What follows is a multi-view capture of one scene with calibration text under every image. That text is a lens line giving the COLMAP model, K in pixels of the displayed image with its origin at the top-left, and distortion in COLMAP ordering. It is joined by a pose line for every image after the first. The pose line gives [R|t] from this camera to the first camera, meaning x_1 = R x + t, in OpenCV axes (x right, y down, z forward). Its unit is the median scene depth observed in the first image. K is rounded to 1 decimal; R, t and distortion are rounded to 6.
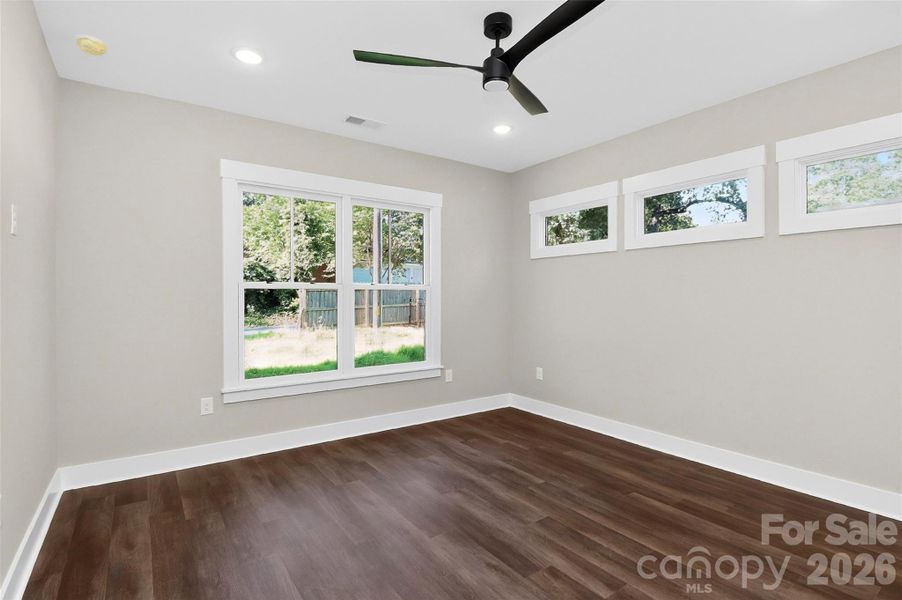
lens RADIAL K [[447.9, 0, 427.2], [0, 447.9, 294.6], [0, 0, 1]] dist [-0.004365, -0.000917]
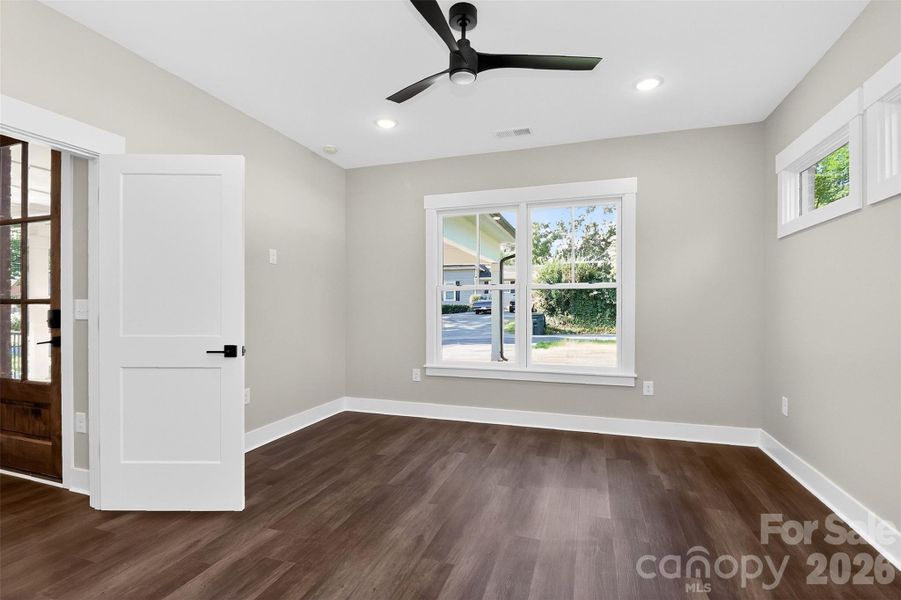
lens RADIAL K [[433.3, 0, 446.5], [0, 433.3, 305.1], [0, 0, 1]] dist [-0.005859, -0.000981]
pose [[0.596609, 0.001387, -0.802531, 0.627642], [0.004976, 0.999973, 0.005427, 0.022659], [0.802517, -0.007231, 0.596585, 0.261863]]
